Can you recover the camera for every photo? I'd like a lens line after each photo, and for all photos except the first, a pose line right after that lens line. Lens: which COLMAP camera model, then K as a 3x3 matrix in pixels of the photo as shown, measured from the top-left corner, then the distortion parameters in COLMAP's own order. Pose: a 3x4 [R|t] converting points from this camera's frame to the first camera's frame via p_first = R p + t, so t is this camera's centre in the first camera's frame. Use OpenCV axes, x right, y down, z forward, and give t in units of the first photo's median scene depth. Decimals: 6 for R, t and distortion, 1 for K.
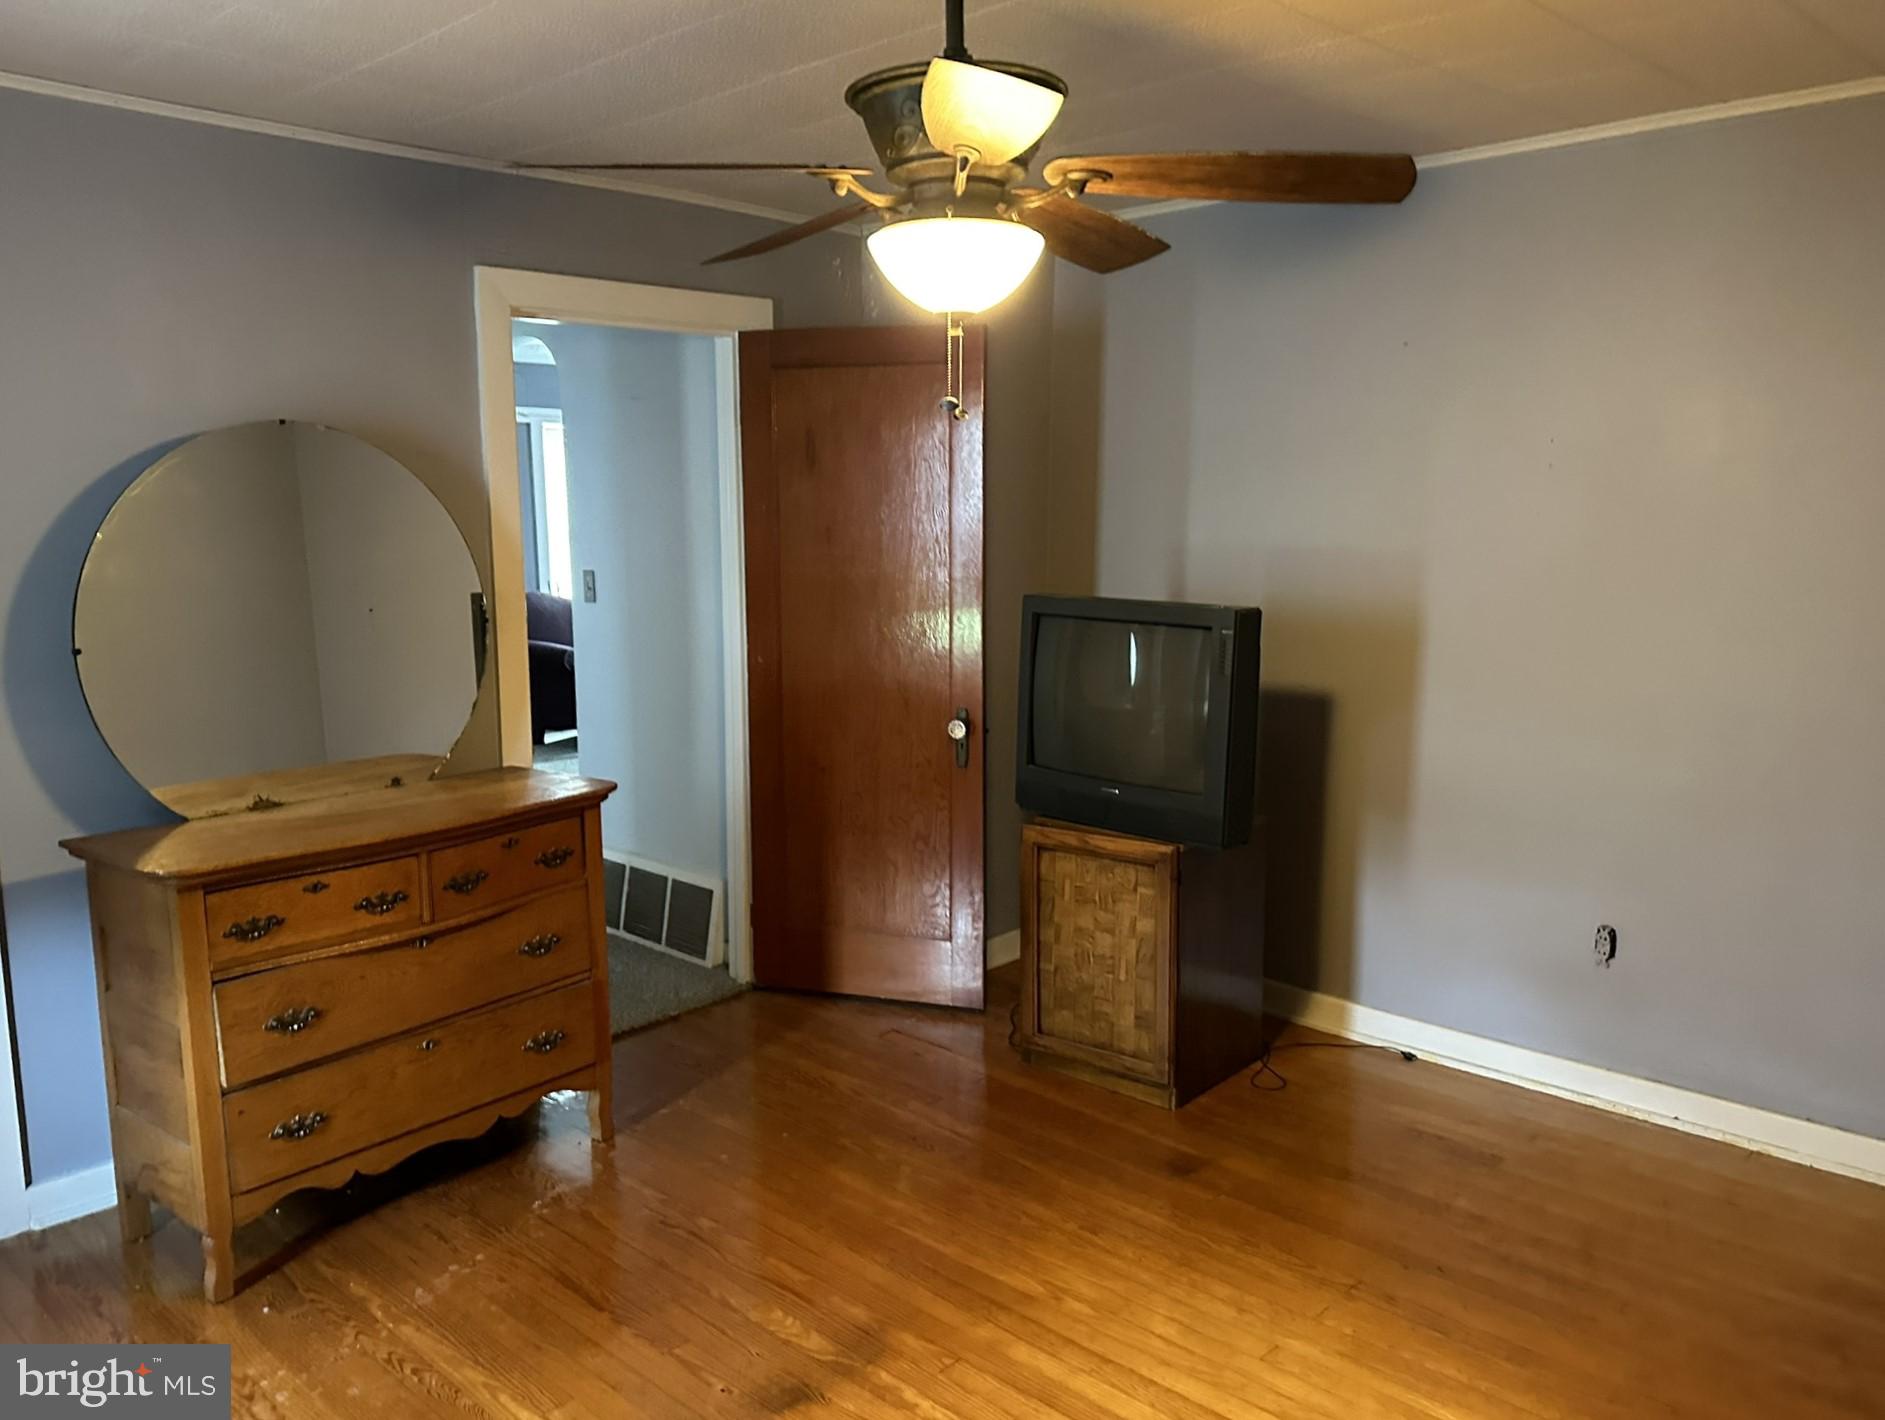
lens RADIAL K [[1403.4, 0, 942.1], [0, 1403.4, 705.8], [0, 0, 1]] dist [0.000725, -0.000405]
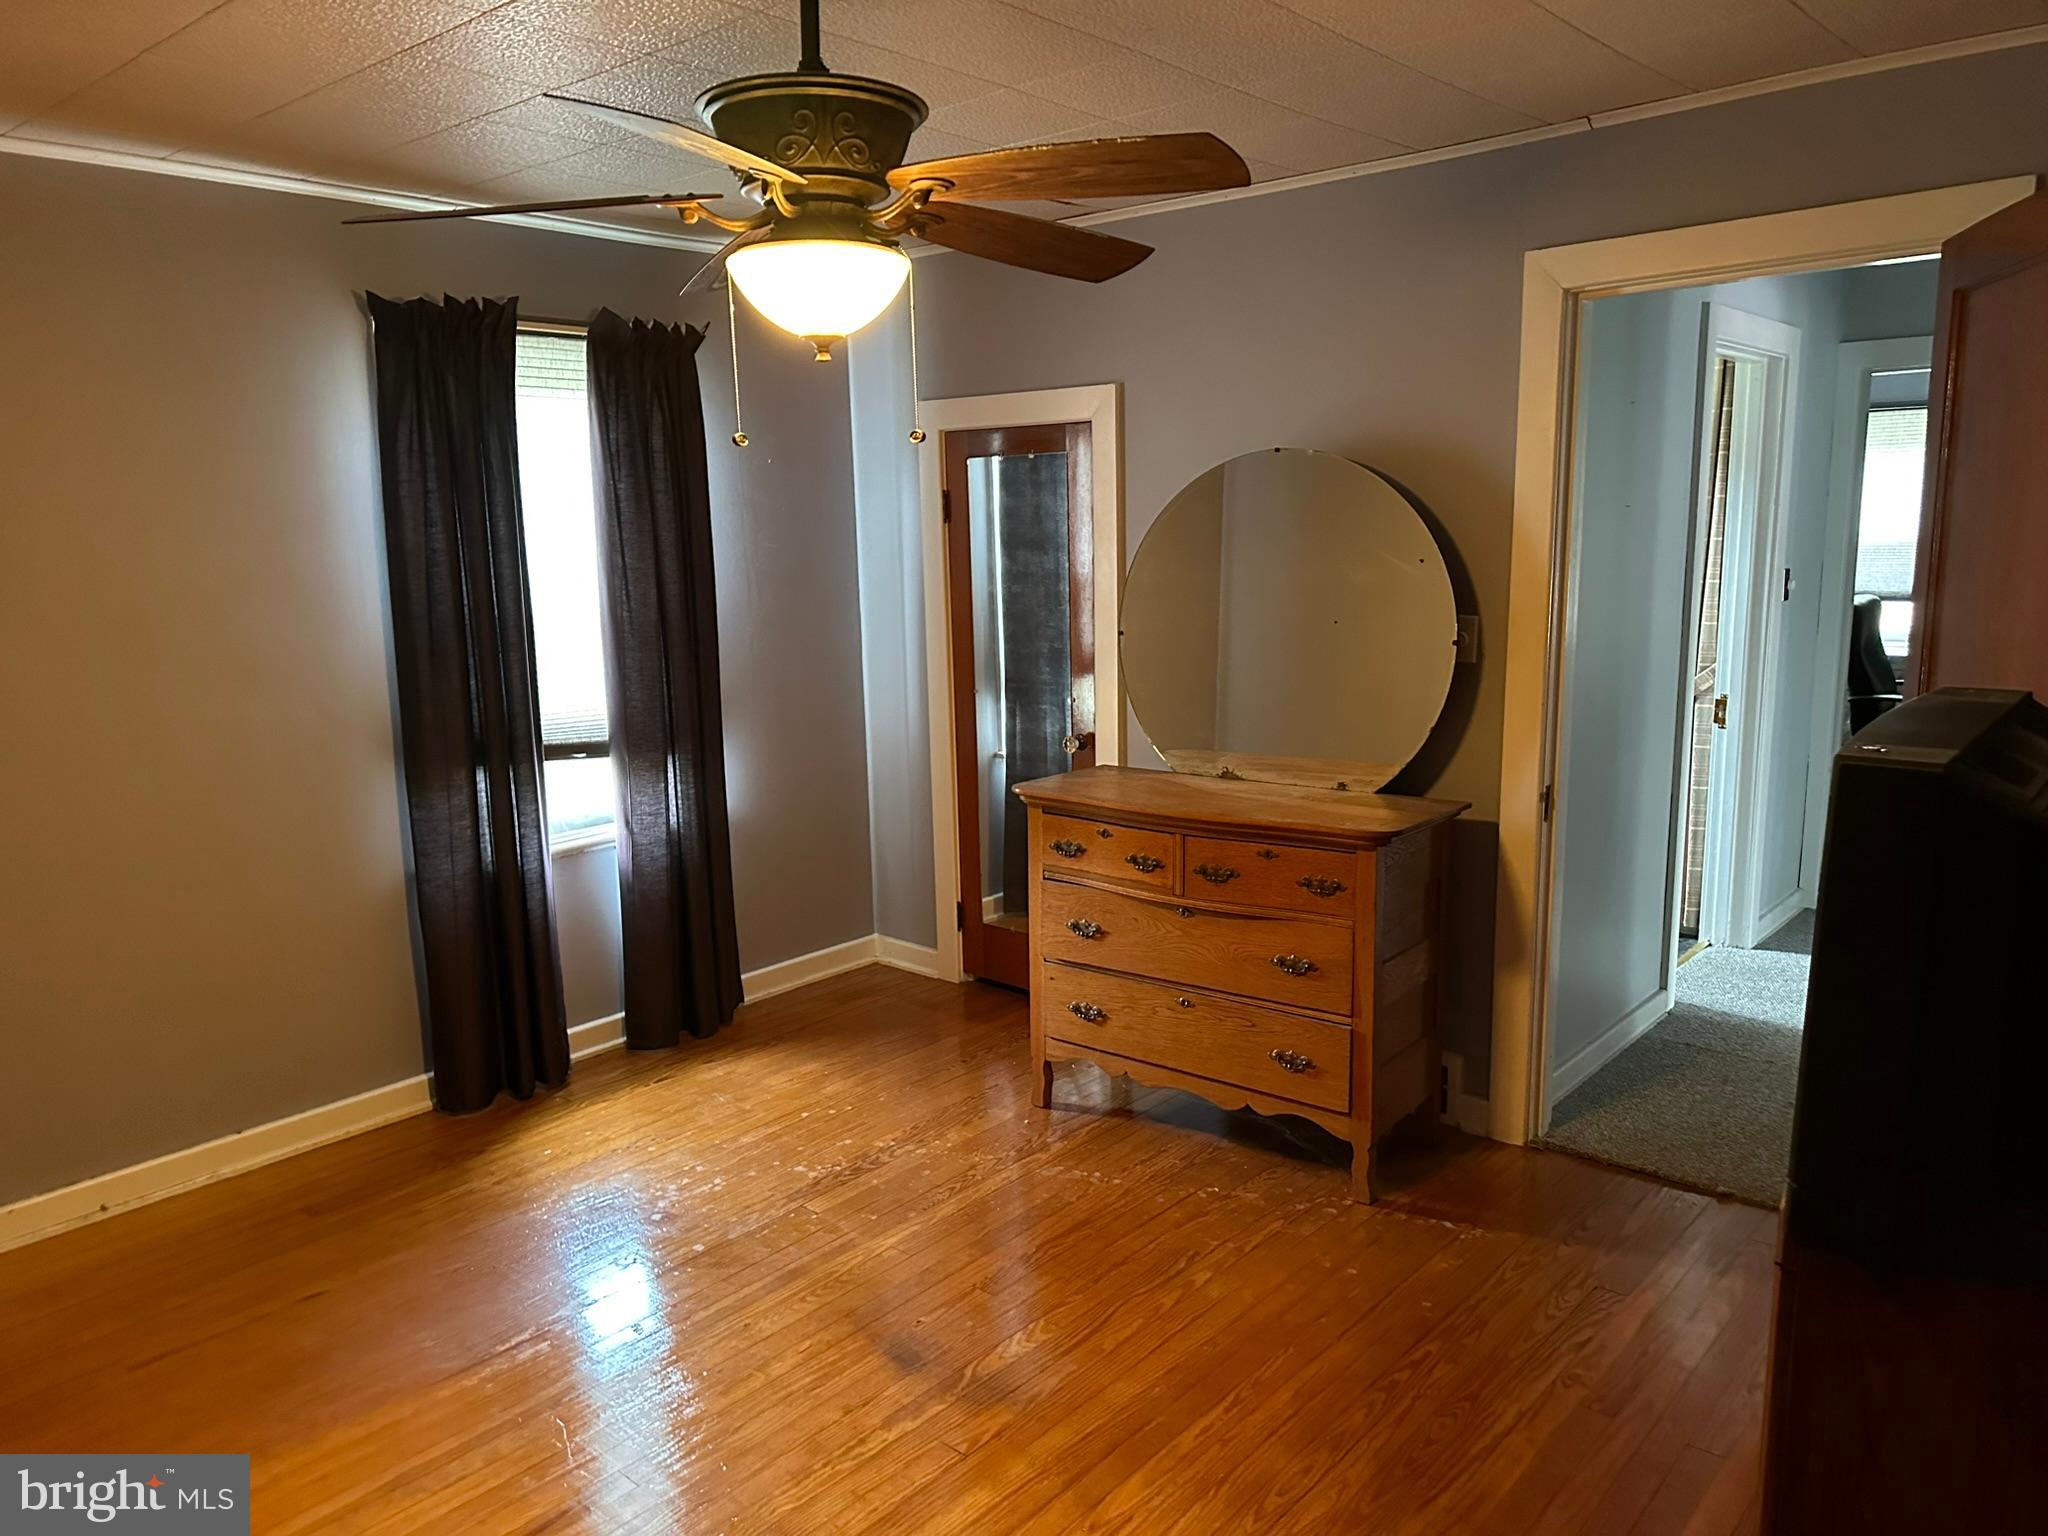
lens RADIAL K [[1406.0, 0, 1023.9], [0, 1406.0, 779.3], [0, 0, 1]] dist [0.008497, -0.005041]
pose [[0.037918, 0.179267, -0.983069, 0.748980], [-0.123743, 0.977047, 0.173396, -0.122200], [0.991590, 0.115073, 0.059231, 0.819638]]
